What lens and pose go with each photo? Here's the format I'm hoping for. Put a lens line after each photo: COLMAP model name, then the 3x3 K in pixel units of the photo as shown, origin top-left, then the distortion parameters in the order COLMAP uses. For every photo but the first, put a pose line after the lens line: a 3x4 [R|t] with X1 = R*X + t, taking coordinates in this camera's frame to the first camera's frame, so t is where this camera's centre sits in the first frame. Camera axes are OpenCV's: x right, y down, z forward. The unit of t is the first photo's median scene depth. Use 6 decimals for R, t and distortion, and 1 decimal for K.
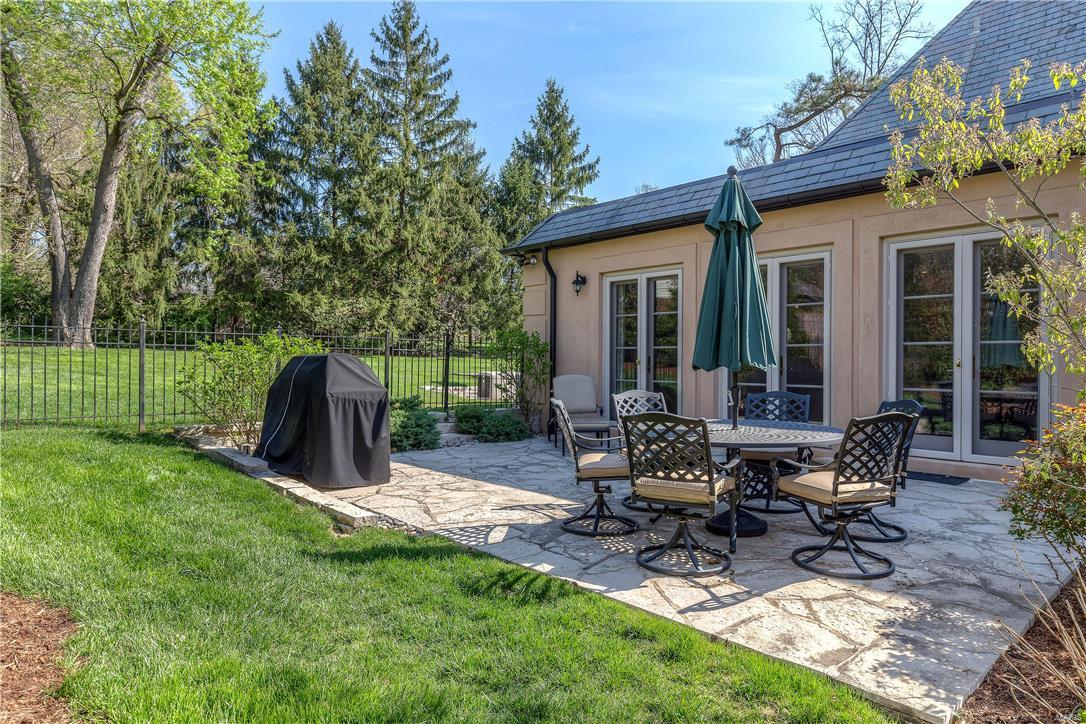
lens RADIAL K [[716.4, 0, 543.0], [0, 716.4, 362.0], [0, 0, 1]] dist [-0.000602, 0.028339]
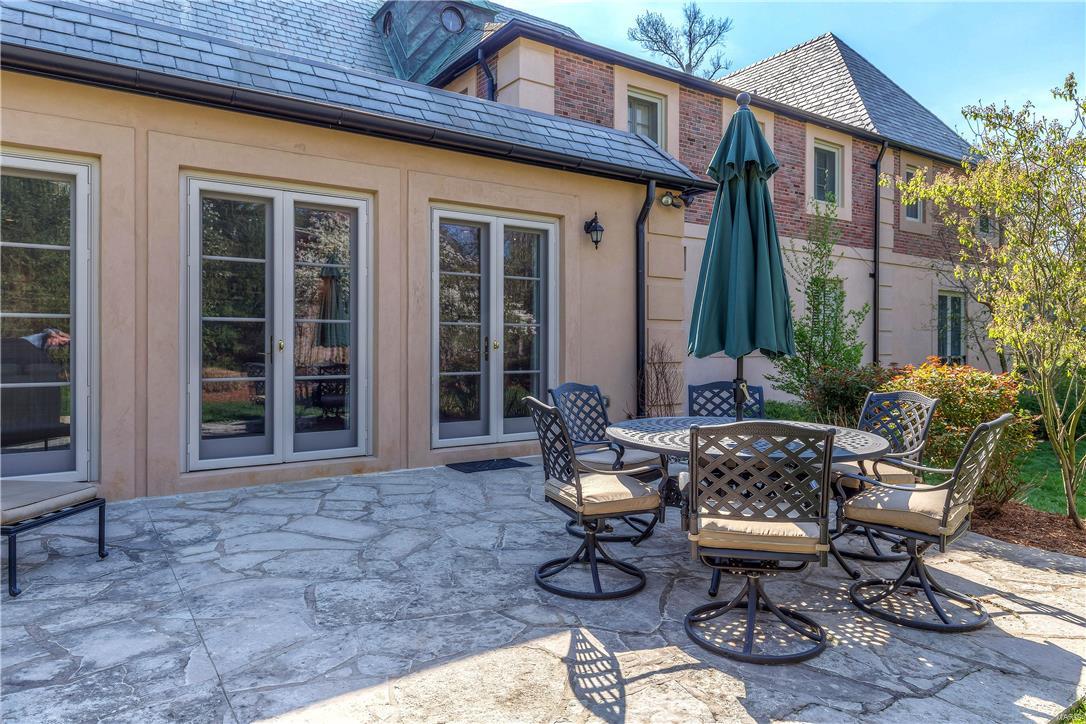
lens RADIAL K [[716.4, 0, 543.0], [0, 716.4, 362.0], [0, 0, 1]] dist [-0.000602, 0.028339]
pose [[0.079516, -0.015405, 0.996715, -0.604070], [0.005866, 0.999871, 0.014986, 0.006618], [-0.996816, 0.004655, 0.079596, 1.367780]]
